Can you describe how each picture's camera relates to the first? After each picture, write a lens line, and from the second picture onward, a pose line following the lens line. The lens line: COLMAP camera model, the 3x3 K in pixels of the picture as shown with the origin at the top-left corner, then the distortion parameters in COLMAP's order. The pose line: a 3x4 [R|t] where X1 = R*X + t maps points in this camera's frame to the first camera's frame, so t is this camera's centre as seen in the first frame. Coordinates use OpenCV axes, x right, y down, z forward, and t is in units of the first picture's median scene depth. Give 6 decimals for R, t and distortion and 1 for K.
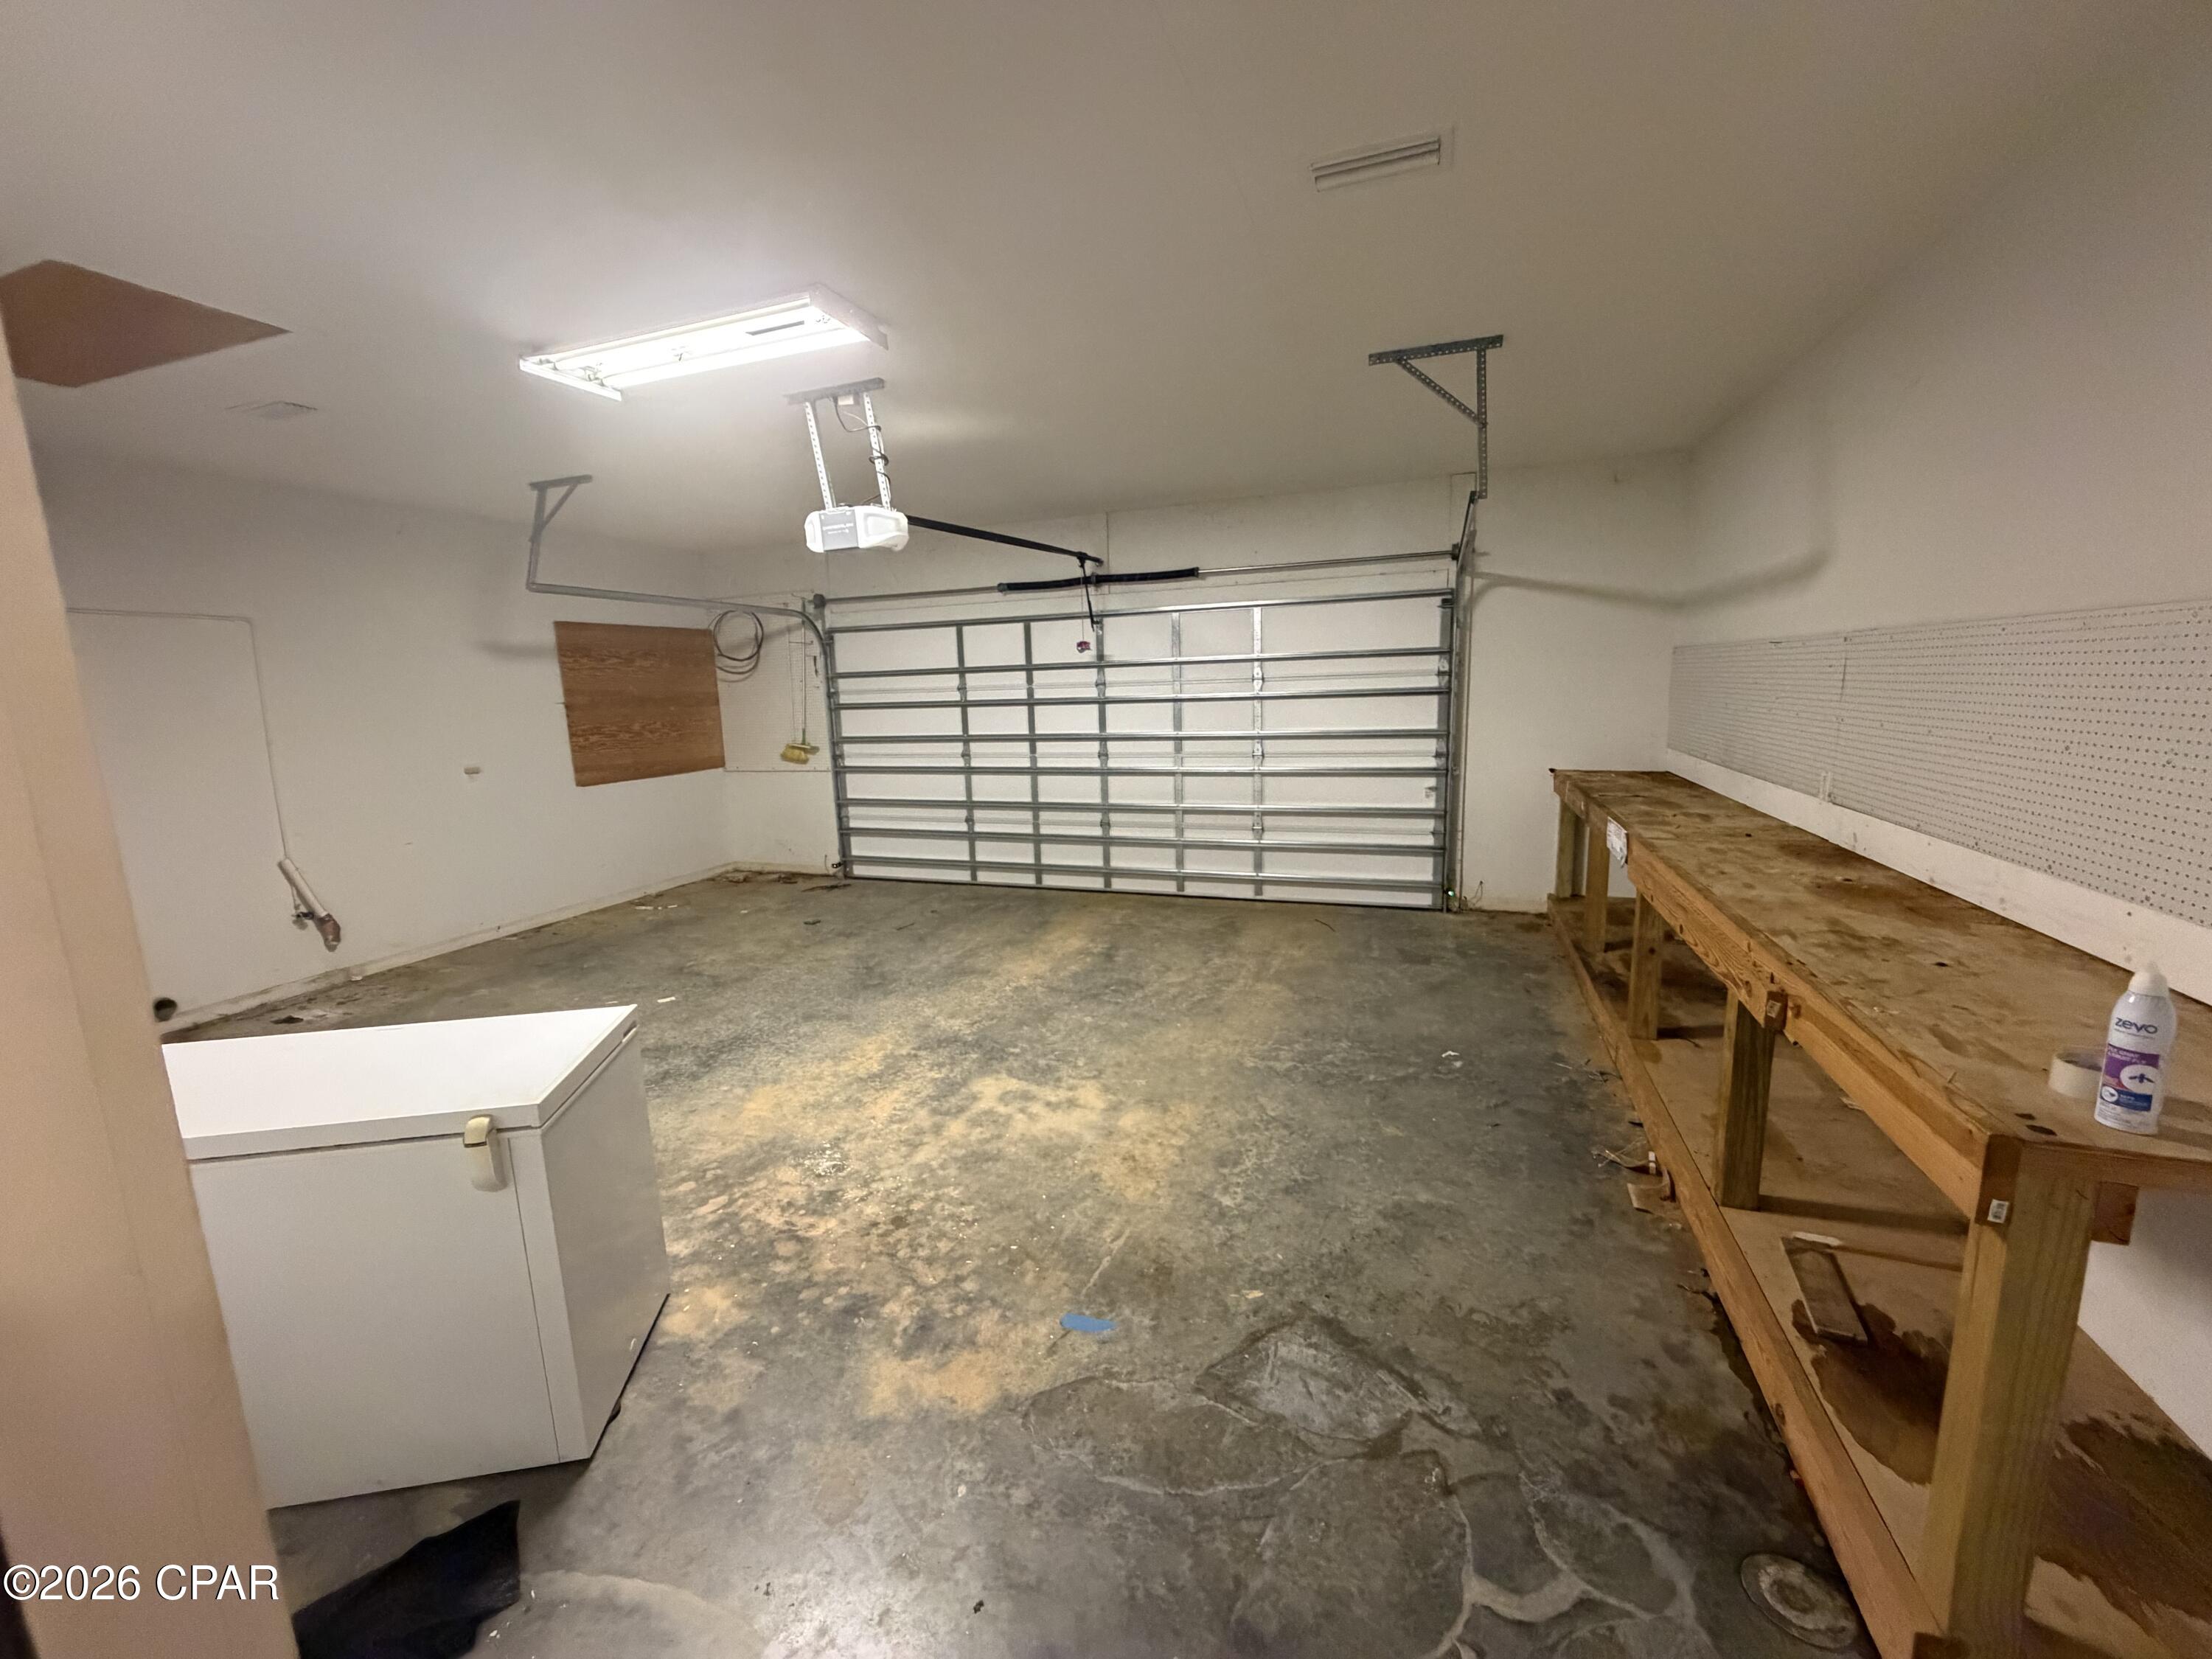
lens RADIAL K [[879.3, 0, 1108.1], [0, 879.3, 830.5], [0, 0, 1]] dist [-0.006532, 0.002006]
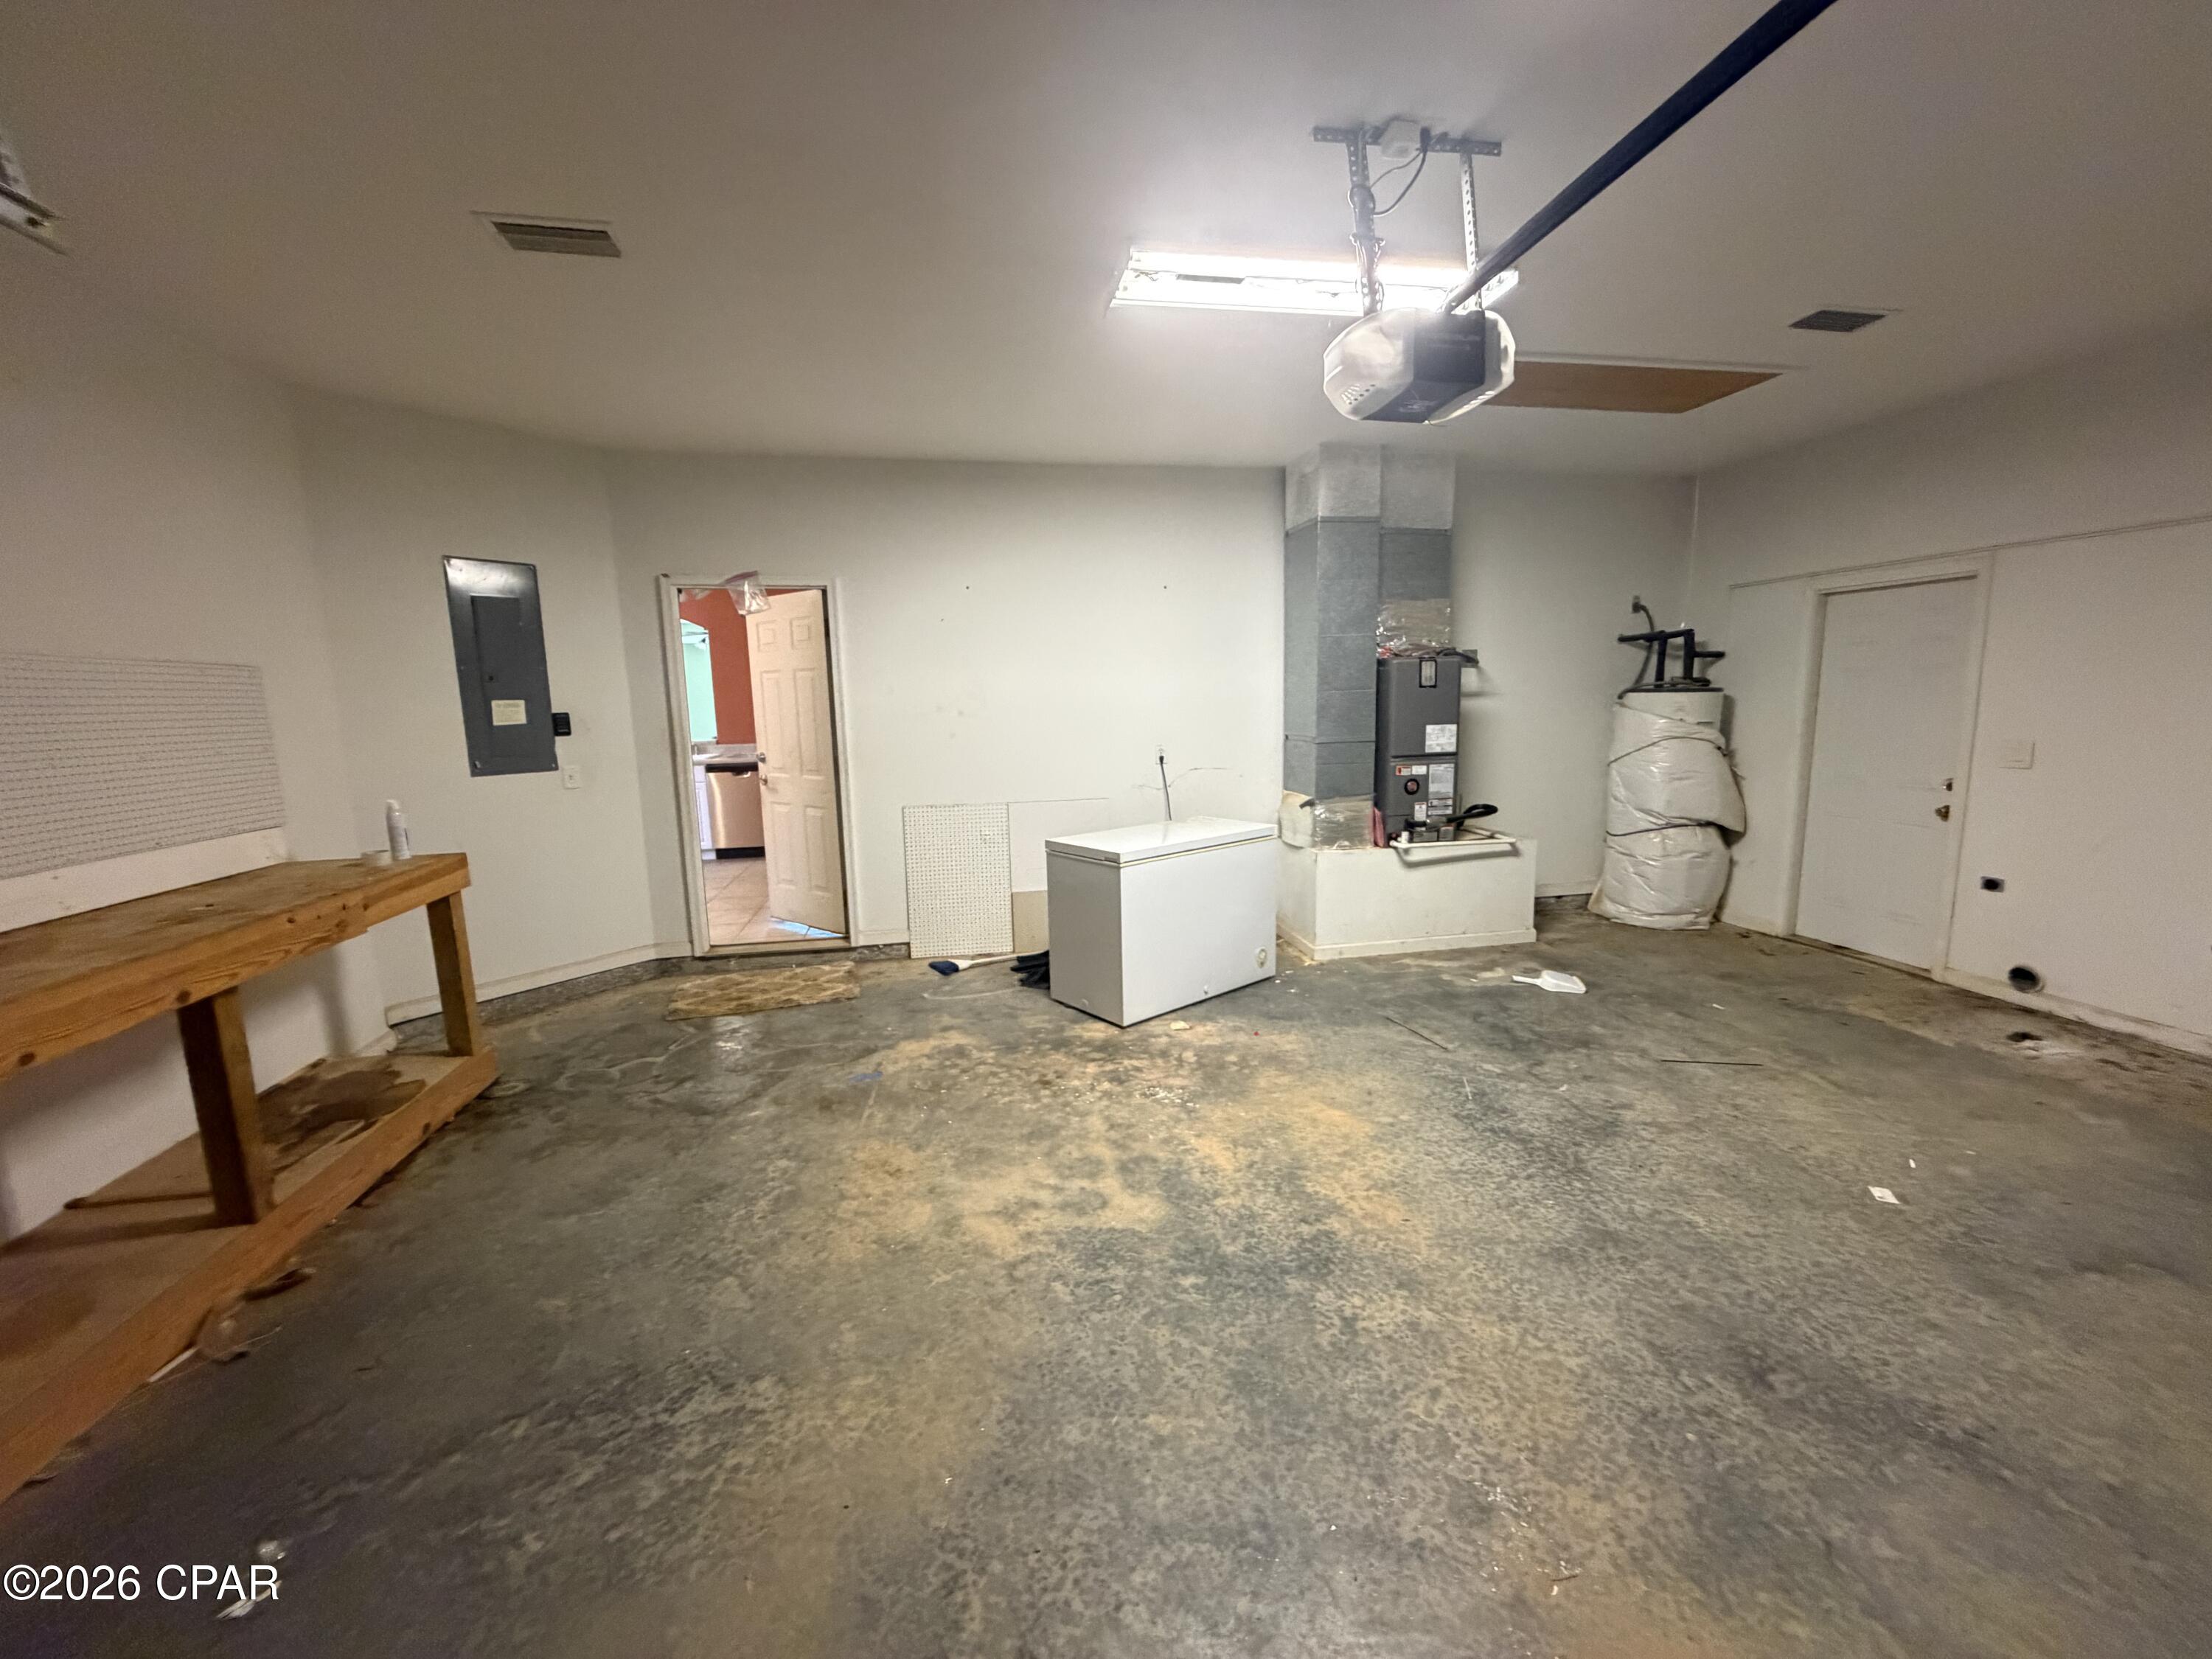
lens RADIAL K [[879.3, 0, 1107.9], [0, 879.3, 826.4], [0, 0, 1]] dist [-0.006532, 0.002006]
pose [[-0.855706, 0.127645, -0.501472, 0.241233], [-0.035664, 0.952246, 0.303242, -0.264973], [0.516232, 0.277370, -0.810290, 1.684712]]
